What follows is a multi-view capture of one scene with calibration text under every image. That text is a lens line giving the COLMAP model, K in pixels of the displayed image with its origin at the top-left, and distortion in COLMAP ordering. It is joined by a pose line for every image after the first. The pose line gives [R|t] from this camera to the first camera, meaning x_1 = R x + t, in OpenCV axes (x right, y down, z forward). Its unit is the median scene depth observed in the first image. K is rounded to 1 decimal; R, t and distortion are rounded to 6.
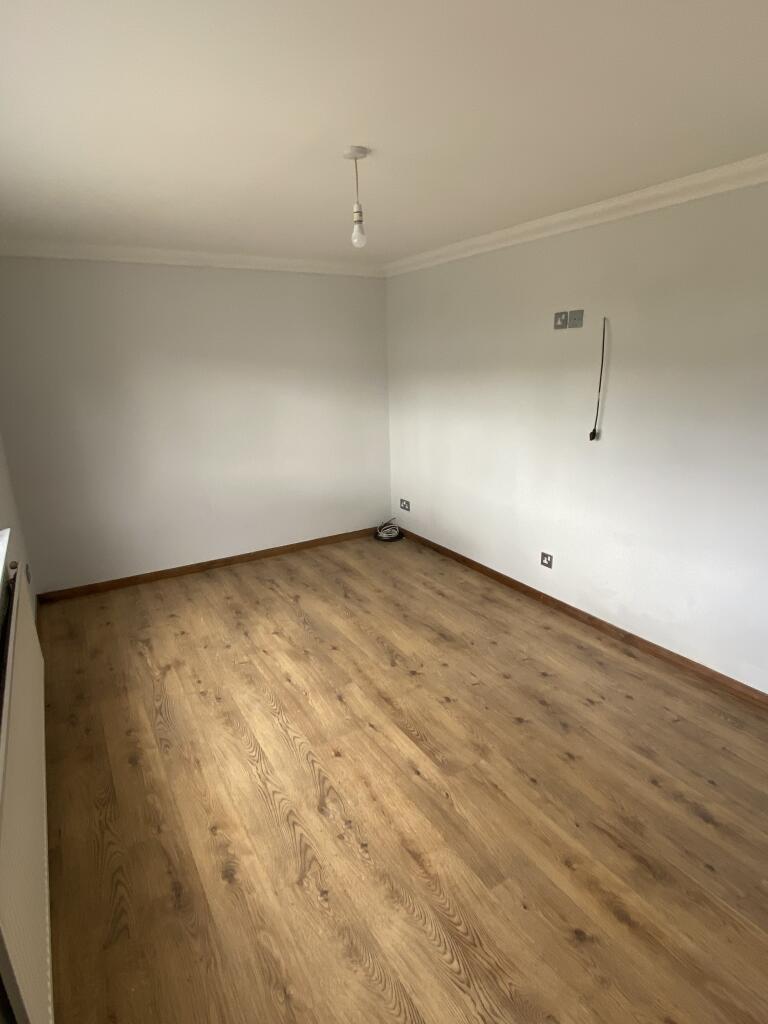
lens RADIAL K [[546.8, 0, 384.0], [0, 546.8, 506.5], [0, 0, 1]] dist [0.075545, -0.074008]
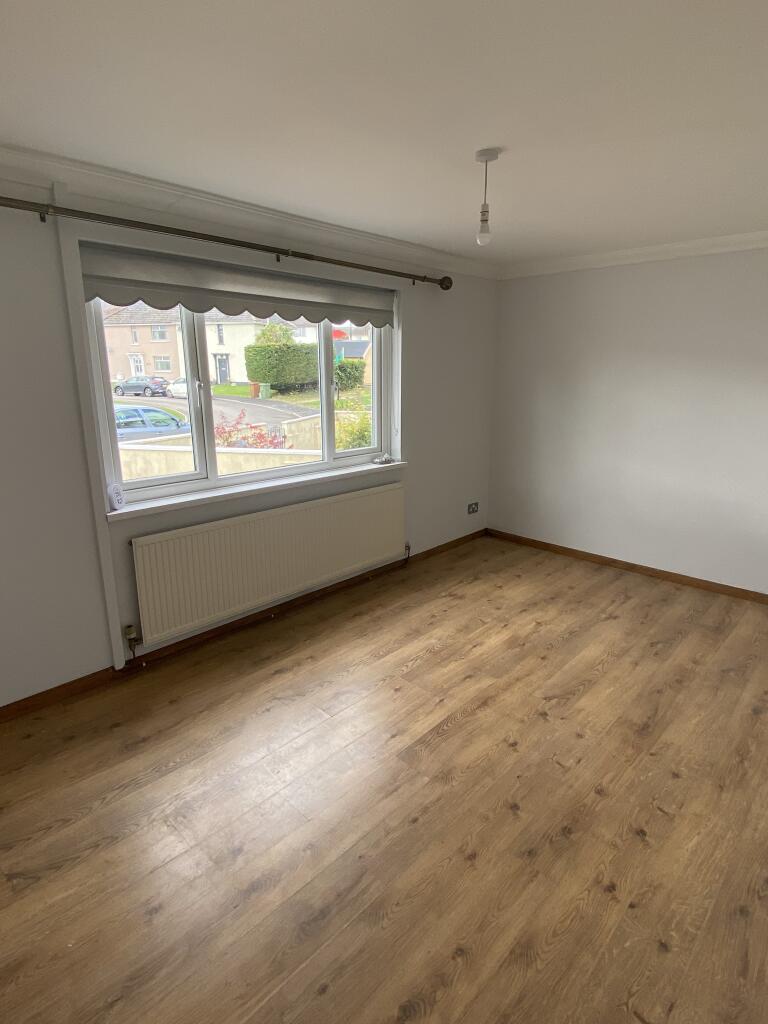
lens RADIAL K [[546.8, 0, 384.0], [0, 546.8, 506.5], [0, 0, 1]] dist [0.075545, -0.074008]
pose [[0.259880, 0.263328, -0.929043, 0.647849], [-0.264298, 0.944759, 0.193851, -0.100588], [0.928767, 0.195166, 0.315121, 0.385856]]
